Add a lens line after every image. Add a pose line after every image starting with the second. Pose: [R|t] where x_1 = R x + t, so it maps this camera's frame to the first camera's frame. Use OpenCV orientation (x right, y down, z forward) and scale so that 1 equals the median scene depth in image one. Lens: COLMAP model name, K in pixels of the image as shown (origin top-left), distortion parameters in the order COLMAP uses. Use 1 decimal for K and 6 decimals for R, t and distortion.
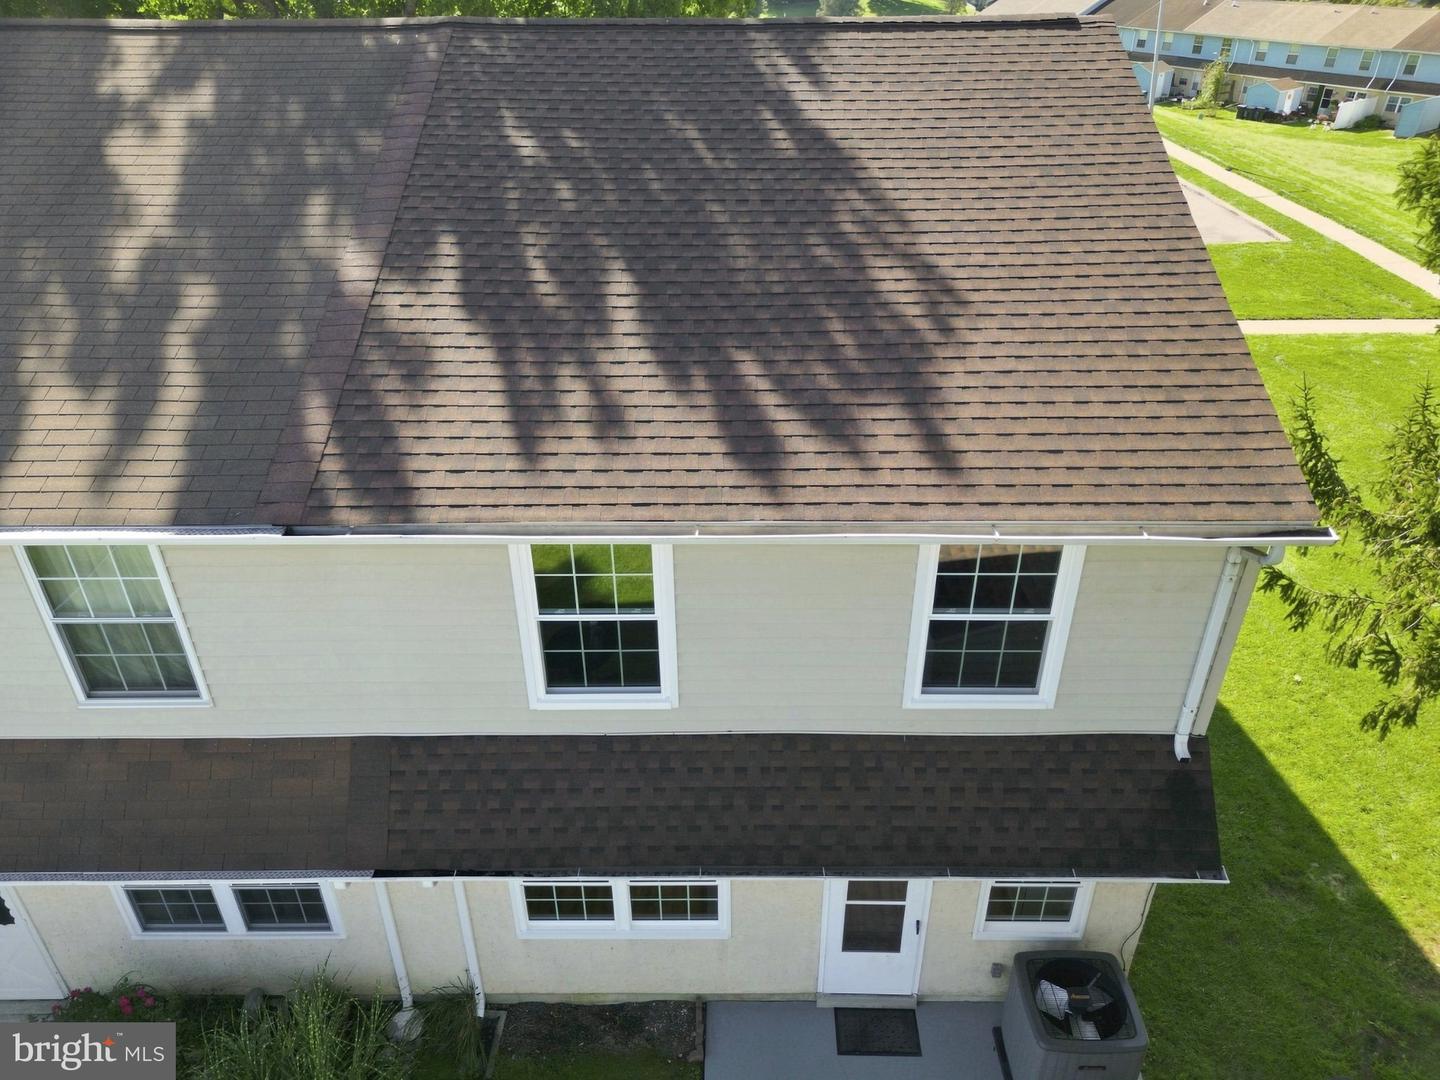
lens RADIAL K [[1011.7, 0, 720.0], [0, 1011.7, 540.0], [0, 0, 1]] dist [0.102922, -0.130810]
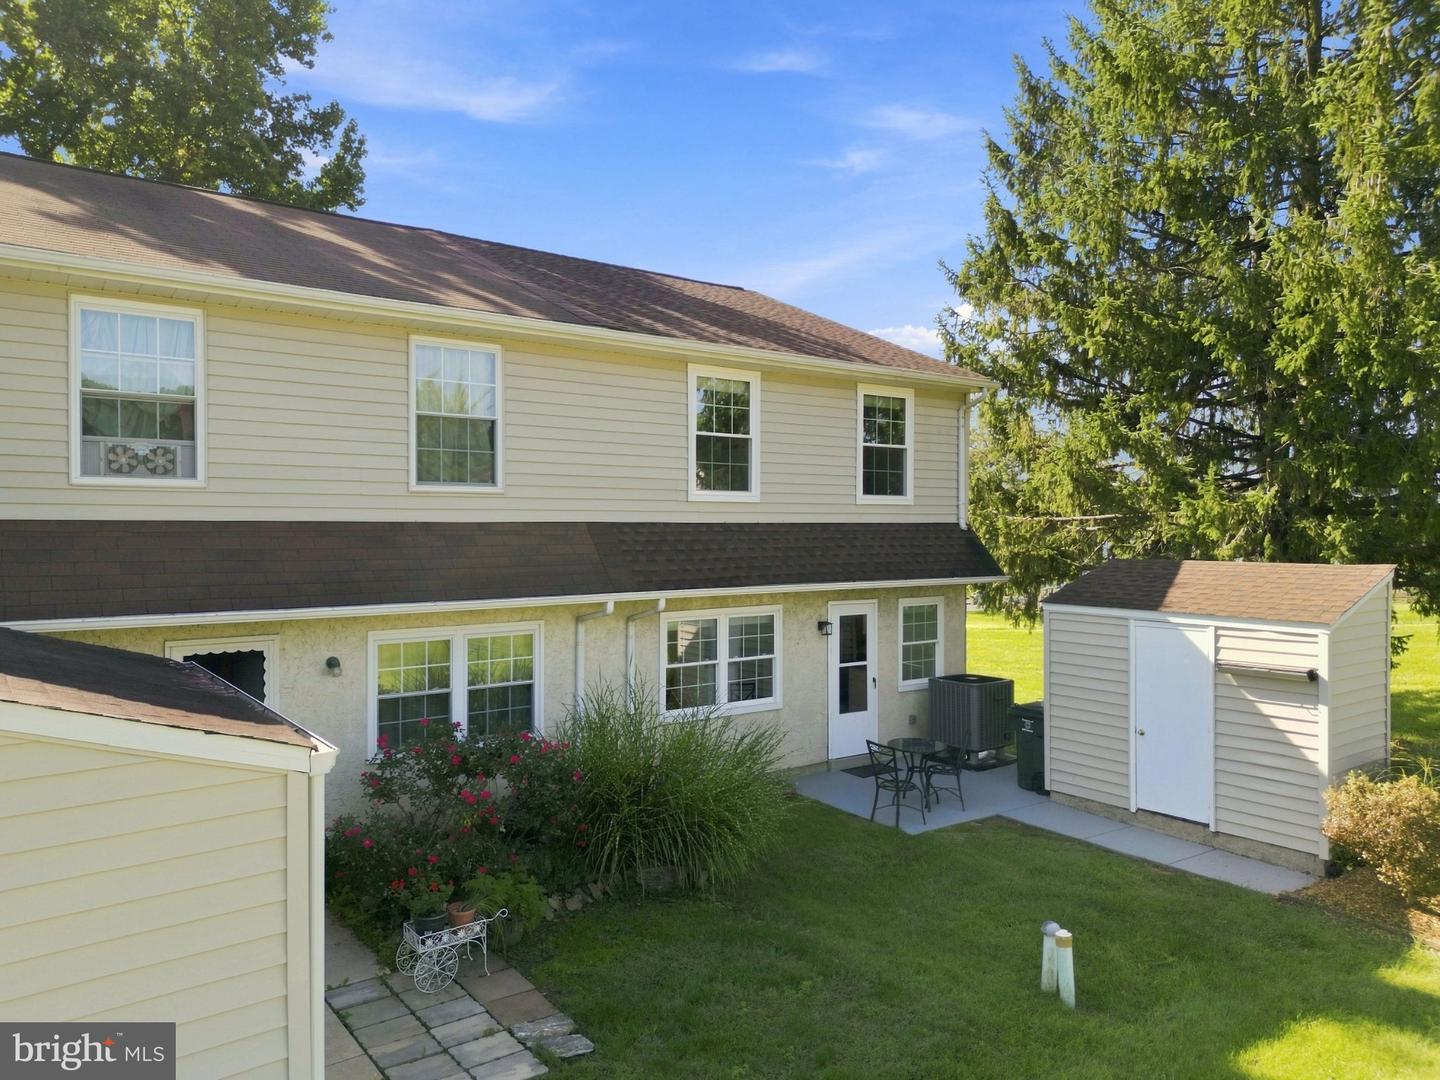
lens RADIAL K [[1030.5, 0, 720.0], [0, 1030.5, 540.0], [0, 0, 1]] dist [0.115589, -0.144161]
pose [[0.798664, 0.002027, 0.601773, -1.114352], [0.306736, 0.858967, -0.409987, 0.892749], [-0.517734, 0.512028, 0.685404, -0.097627]]
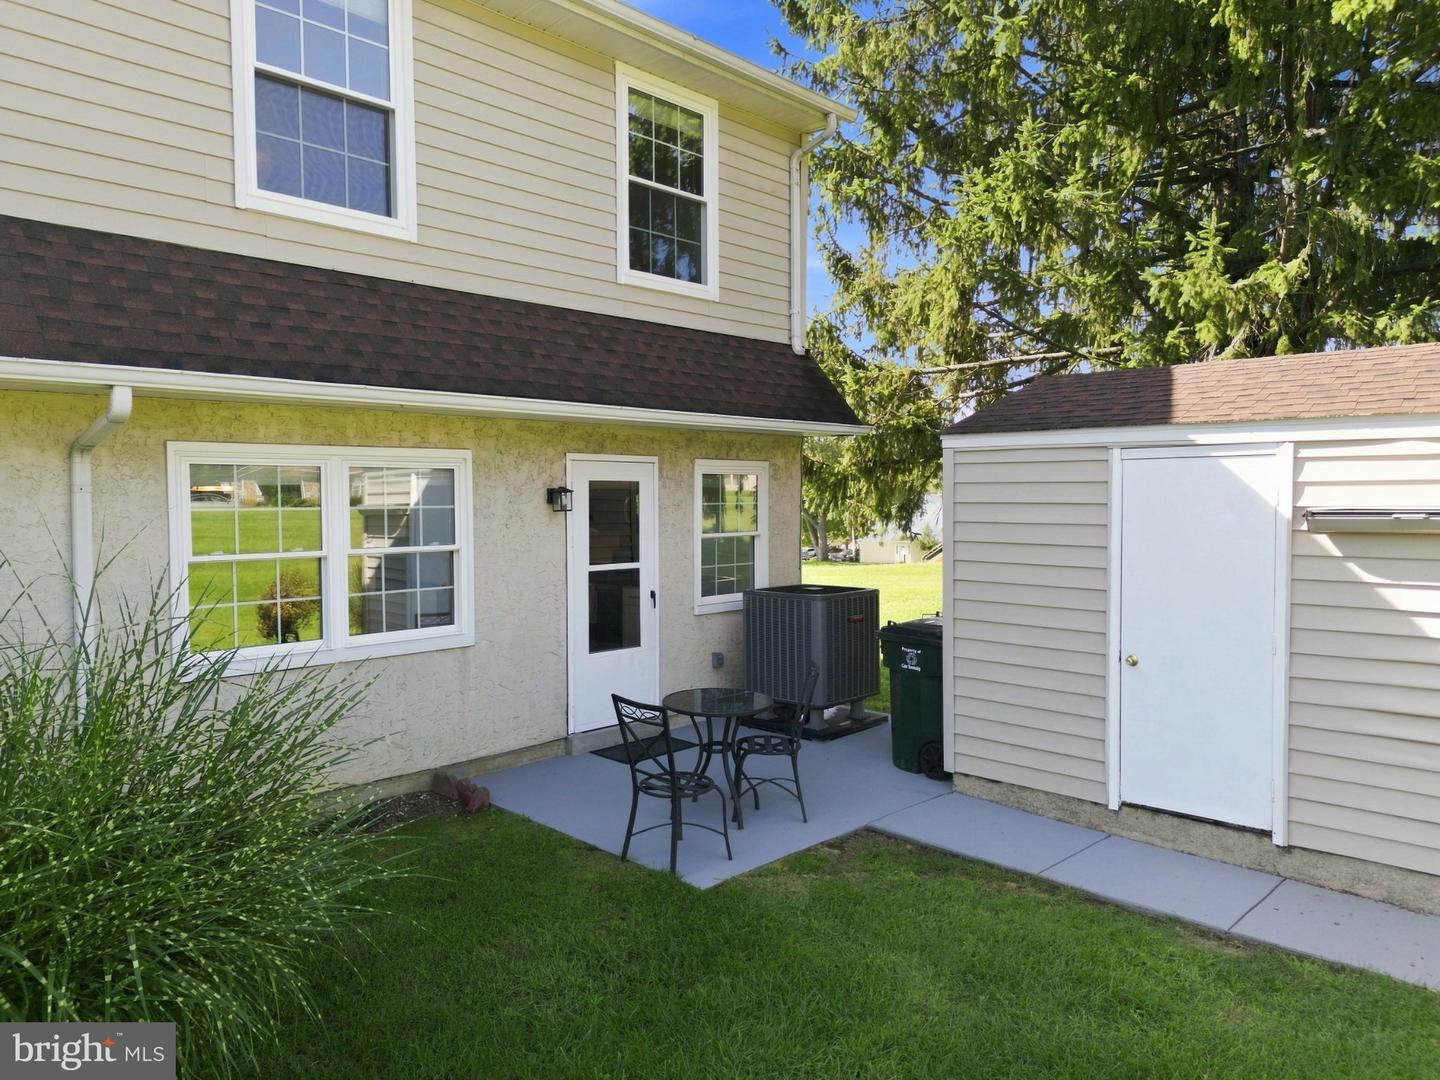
lens RADIAL K [[1011.7, 0, 720.0], [0, 1011.7, 540.0], [0, 0, 1]] dist [0.102922, -0.130810]
pose [[0.688123, -0.024087, 0.725194, -0.494279], [0.374239, 0.868037, -0.326278, 0.755325], [-0.621636, 0.495915, 0.606330, 0.445247]]
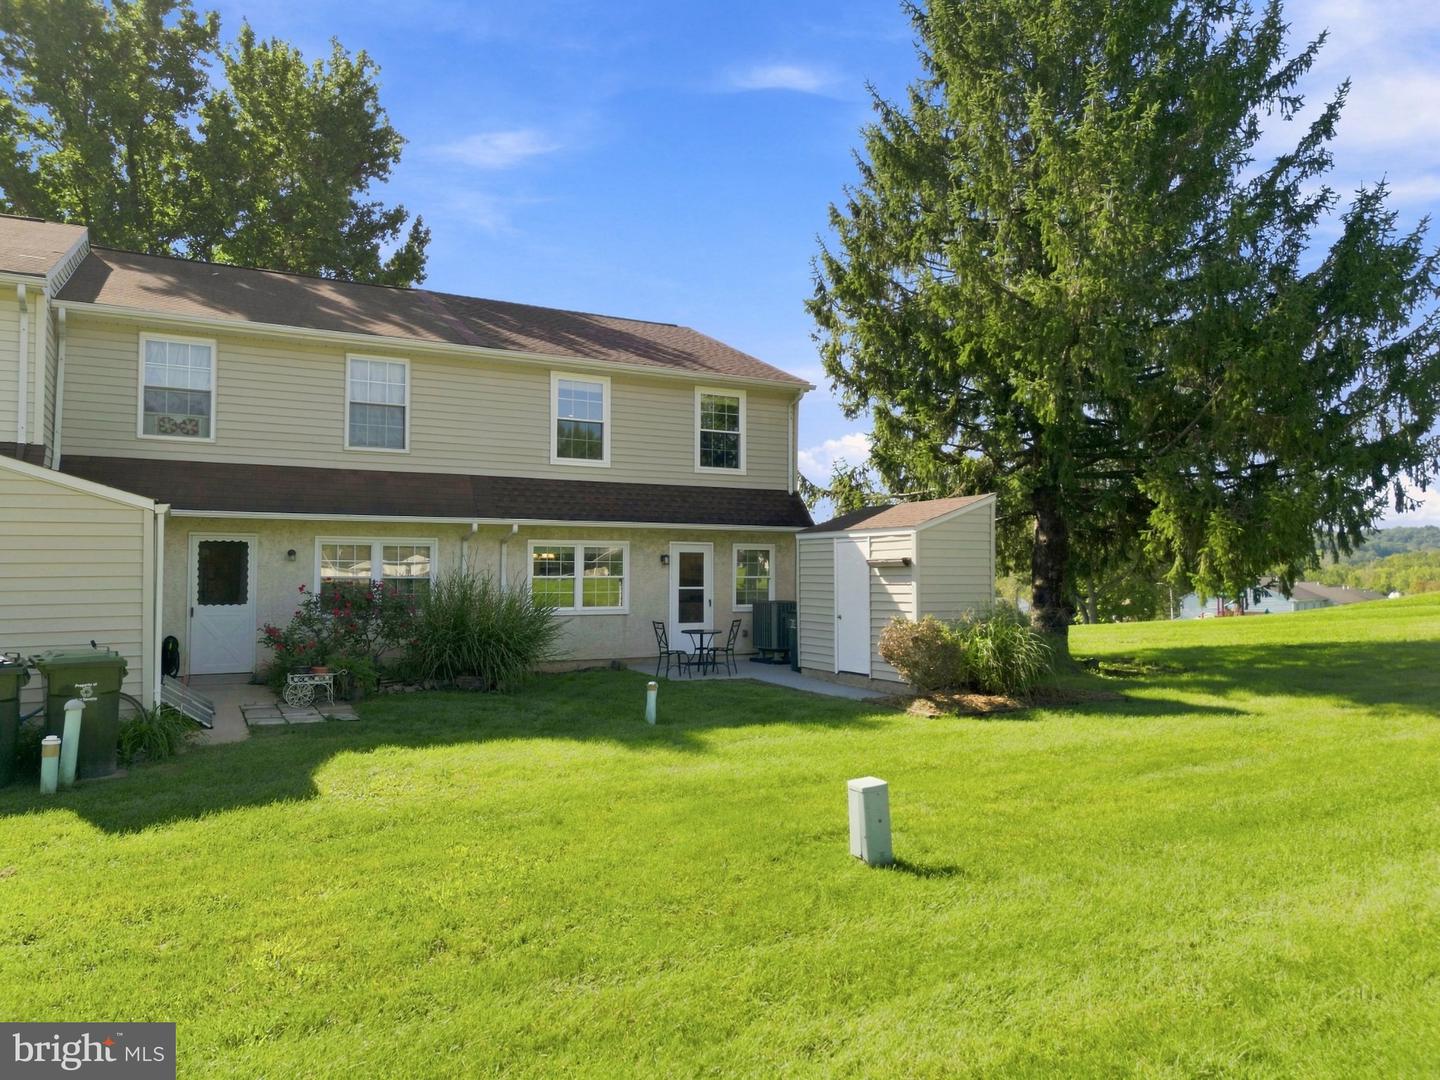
lens RADIAL K [[1011.7, 0, 720.0], [0, 1011.7, 540.0], [0, 0, 1]] dist [0.102922, -0.130810]
pose [[0.888988, 0.029418, 0.456985, -0.894978], [0.229282, 0.835244, -0.499798, 1.558179], [-0.396397, 0.549093, 0.735776, -0.765389]]
